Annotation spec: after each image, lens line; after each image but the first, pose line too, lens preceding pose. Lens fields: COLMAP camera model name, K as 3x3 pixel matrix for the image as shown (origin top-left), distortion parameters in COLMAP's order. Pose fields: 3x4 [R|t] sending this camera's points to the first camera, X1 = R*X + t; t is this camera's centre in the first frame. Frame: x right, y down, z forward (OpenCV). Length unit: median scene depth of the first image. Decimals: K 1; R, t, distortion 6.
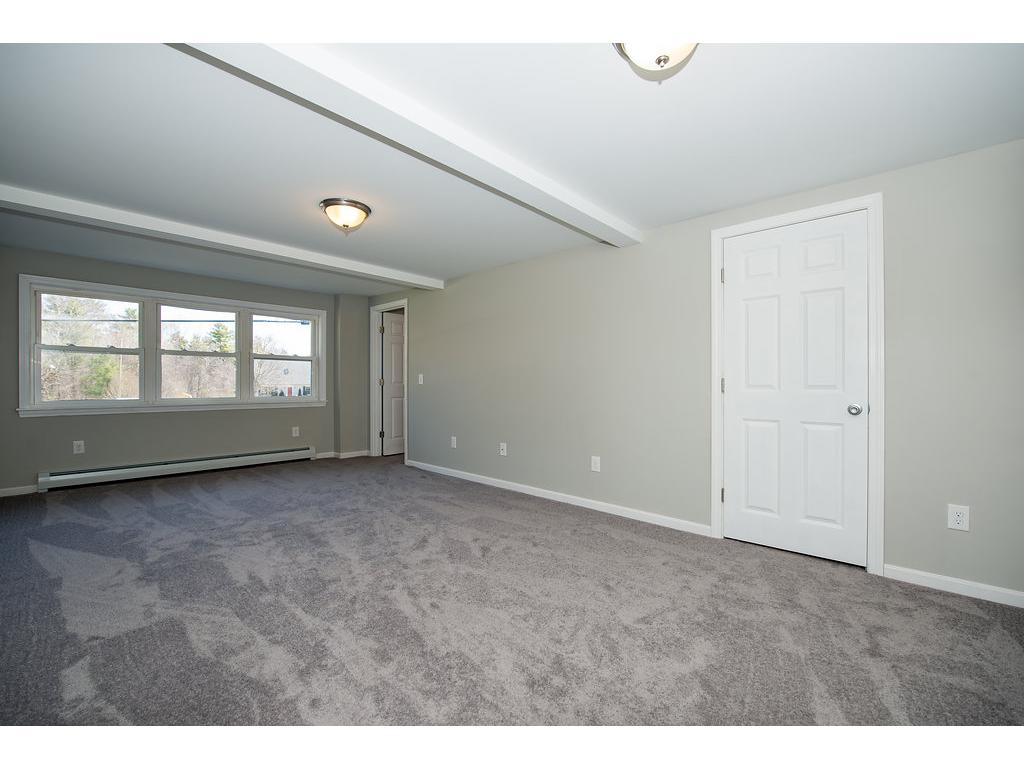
lens RADIAL K [[442.8, 0, 512.0], [0, 442.8, 384.0], [0, 0, 1]] dist [-0.002025, -0.000384]
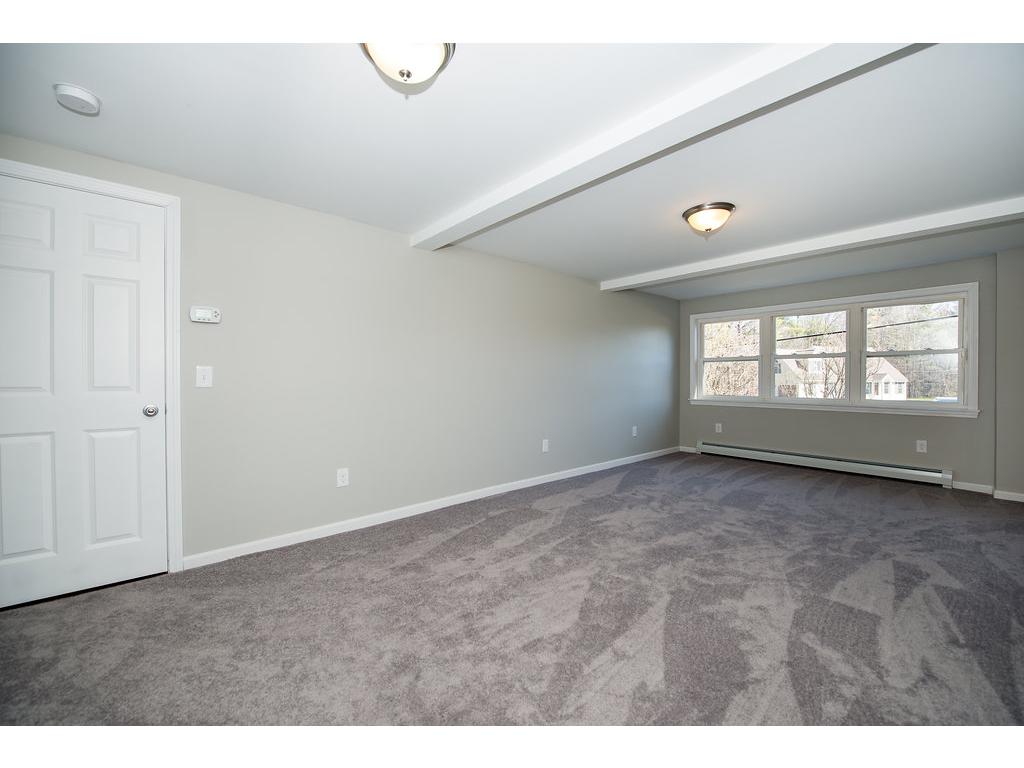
lens RADIAL K [[421.5, 0, 511.4], [0, 421.5, 356.2], [0, 0, 1]] dist [-0.016315, -0.000237]
pose [[-0.111926, -0.060706, -0.991861, 0.515034], [-0.010673, 0.998148, -0.059886, -0.000258], [0.993659, 0.003884, -0.112366, 0.557024]]
